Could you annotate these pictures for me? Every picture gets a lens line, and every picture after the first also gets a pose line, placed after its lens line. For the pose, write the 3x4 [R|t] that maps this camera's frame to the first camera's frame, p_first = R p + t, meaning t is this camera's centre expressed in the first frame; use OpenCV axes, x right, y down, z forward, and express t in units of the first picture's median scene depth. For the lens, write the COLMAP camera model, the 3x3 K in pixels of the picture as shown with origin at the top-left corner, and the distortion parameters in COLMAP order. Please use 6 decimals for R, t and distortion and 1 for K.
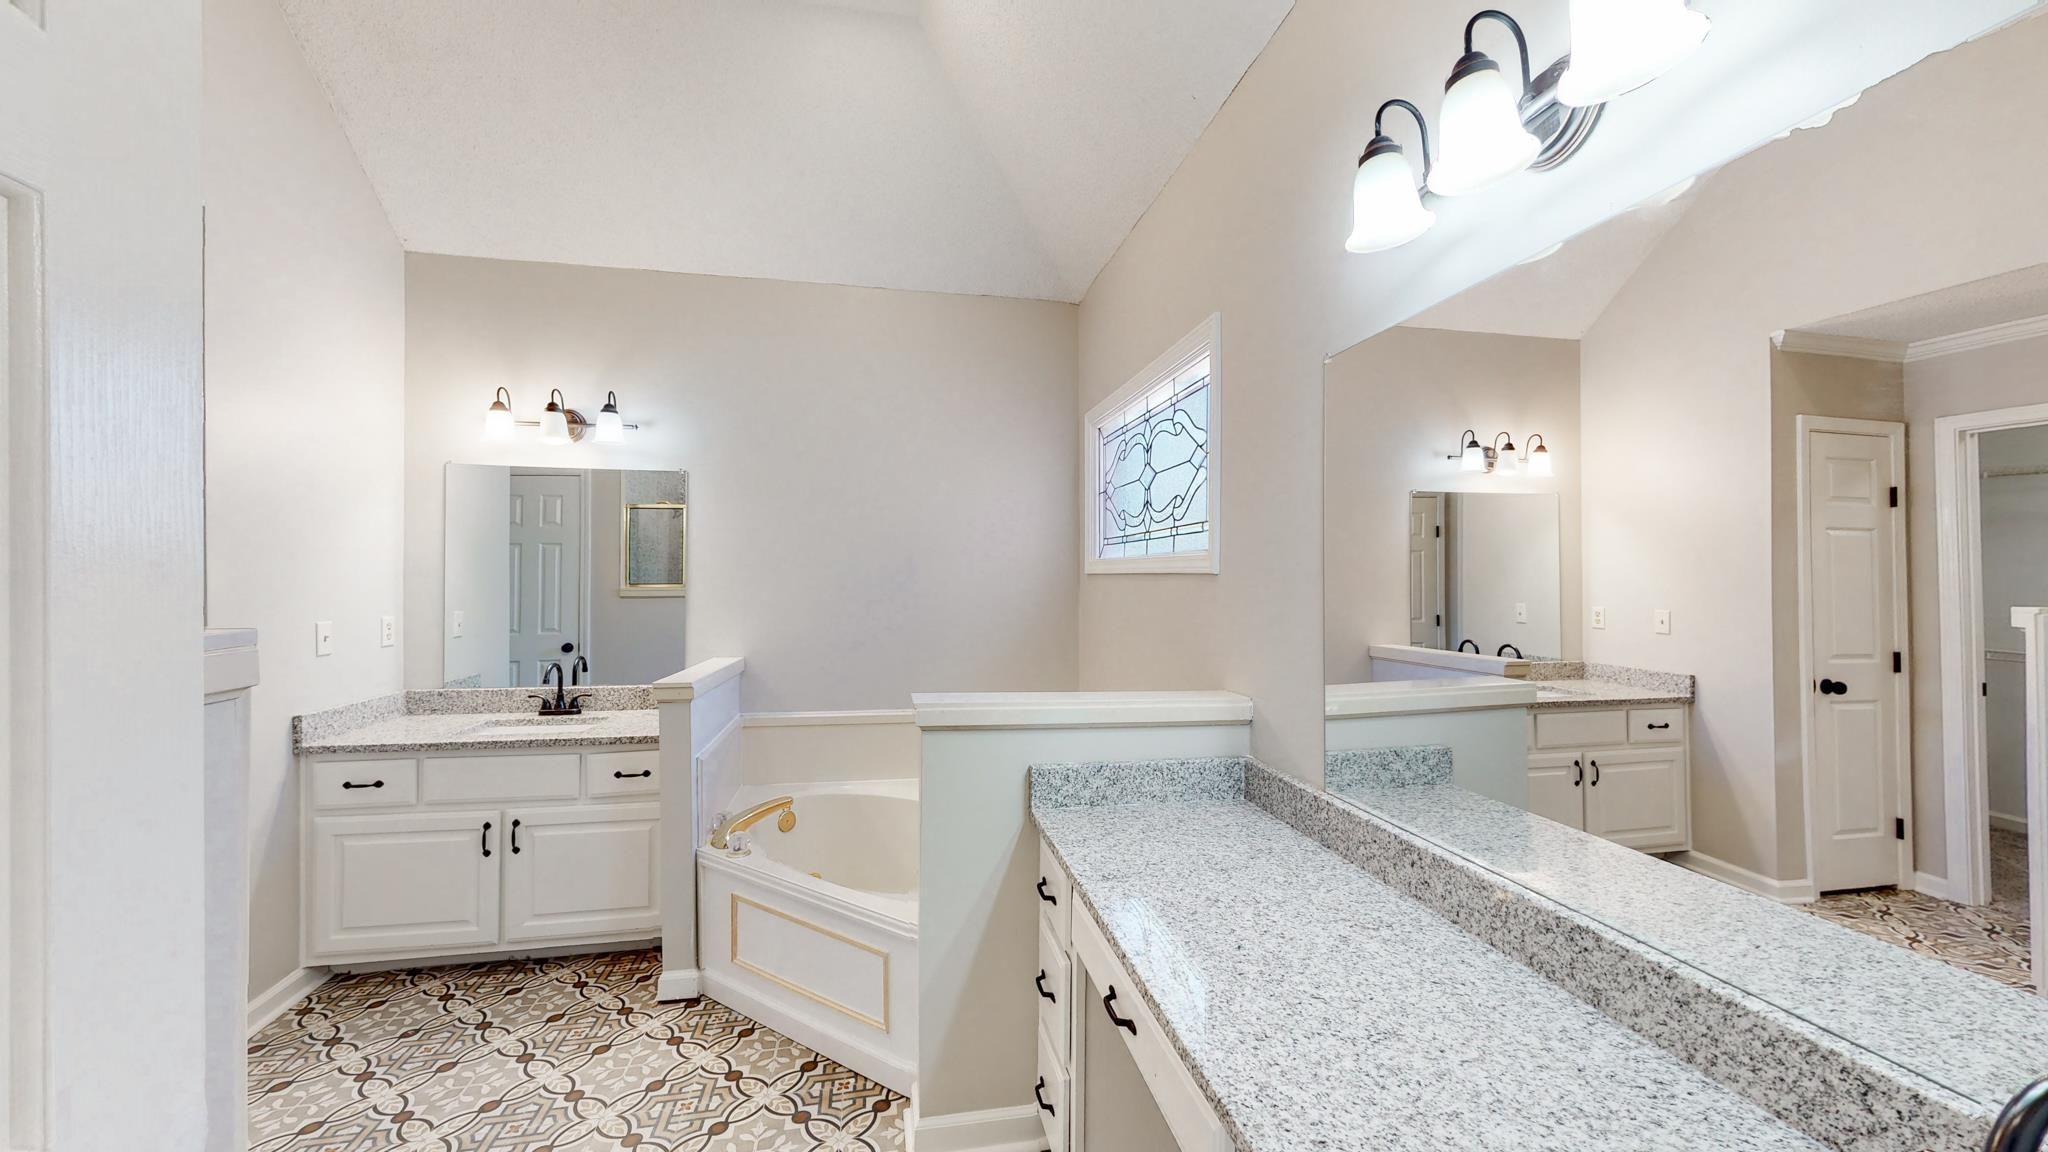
lens RADIAL K [[752.8, 0, 1026.7], [0, 752.8, 571.1], [0, 0, 1]] dist [0.003591, 0.000391]
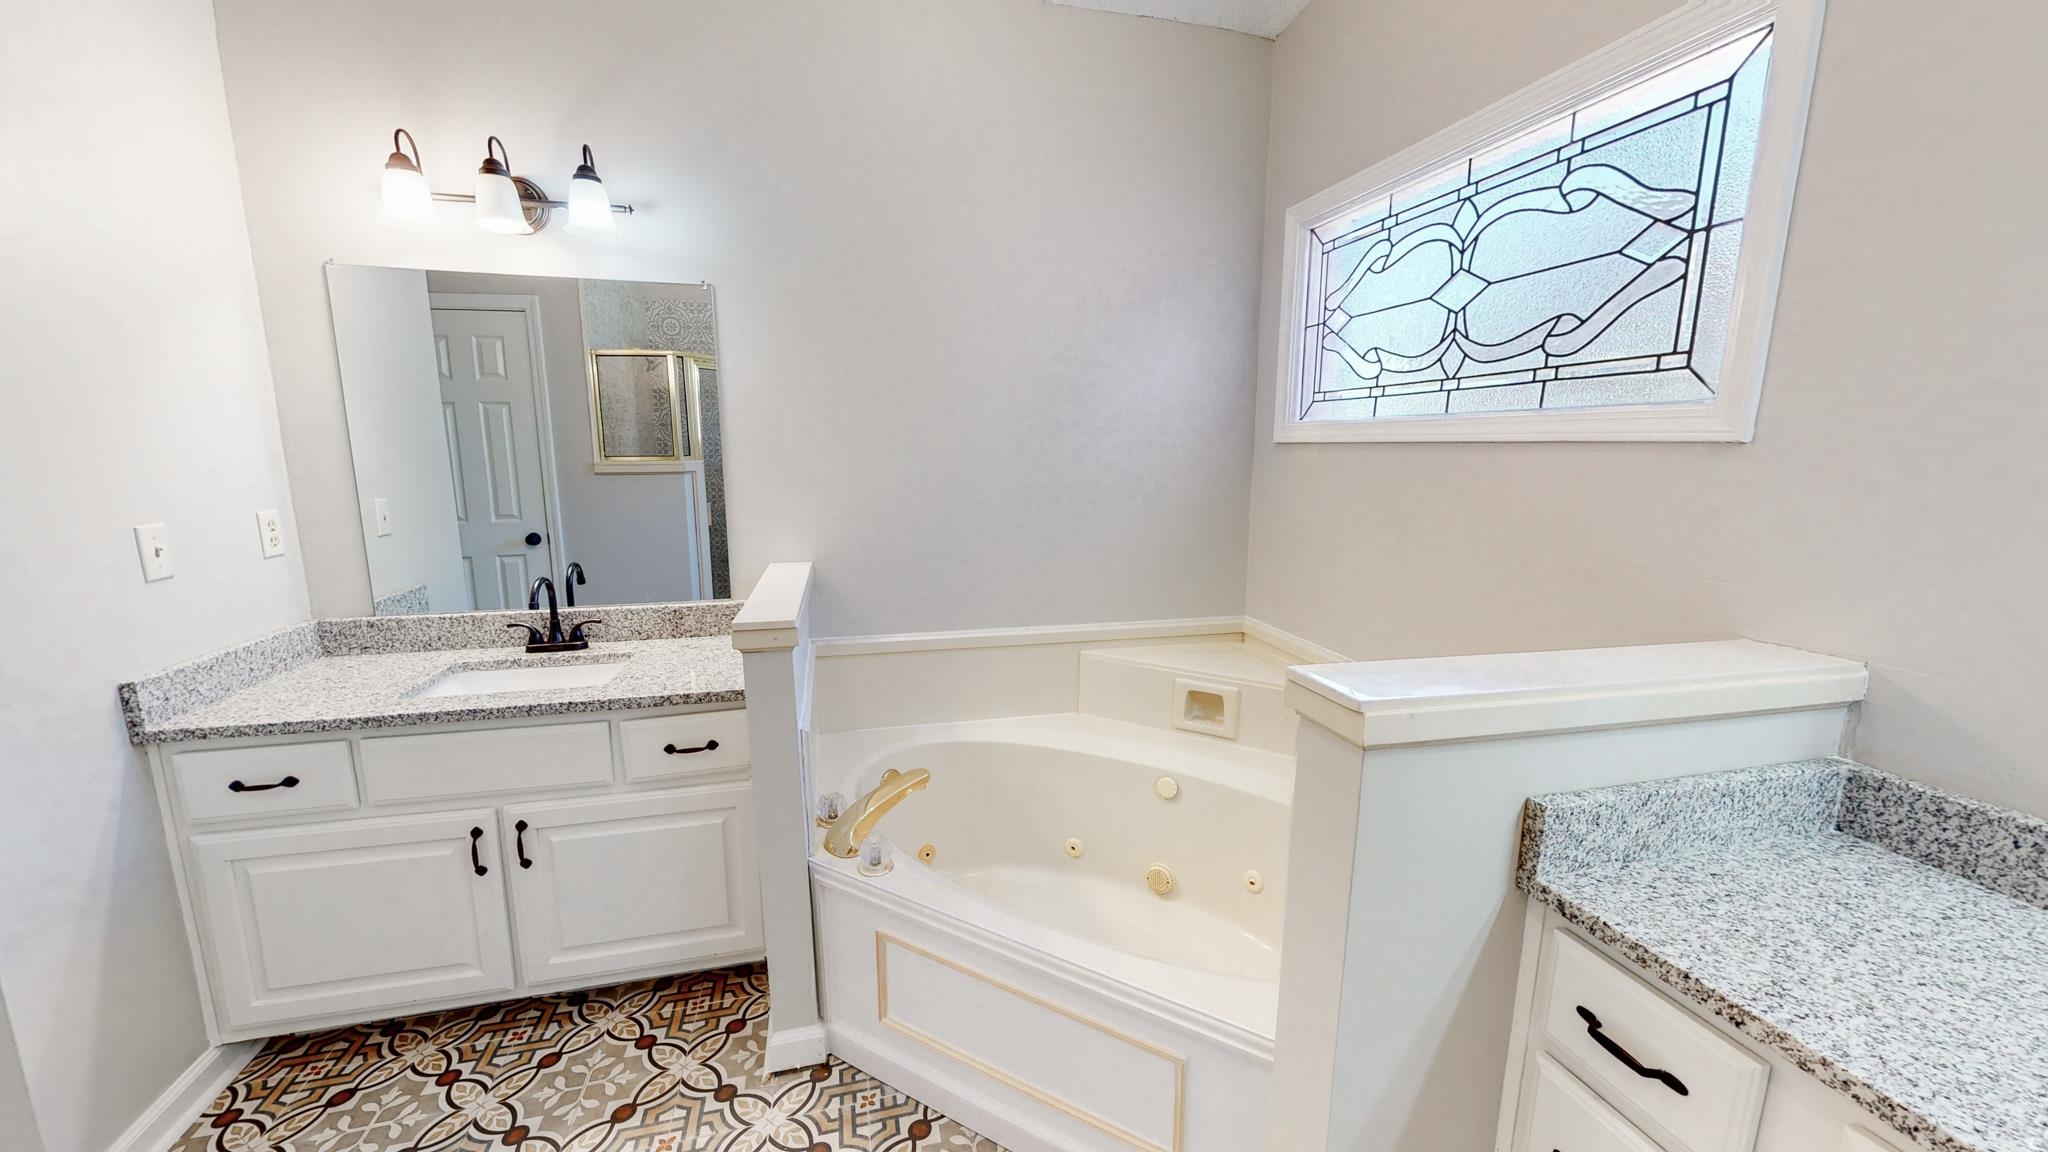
lens RADIAL K [[752.8, 0, 1017.2], [0, 752.8, 573.1], [0, 0, 1]] dist [0.003591, 0.000391]
pose [[0.998295, -0.009813, 0.057537, -0.280412], [-0.000243, 0.985059, 0.172219, 0.002728], [-0.058367, -0.171940, 0.983377, 0.364910]]
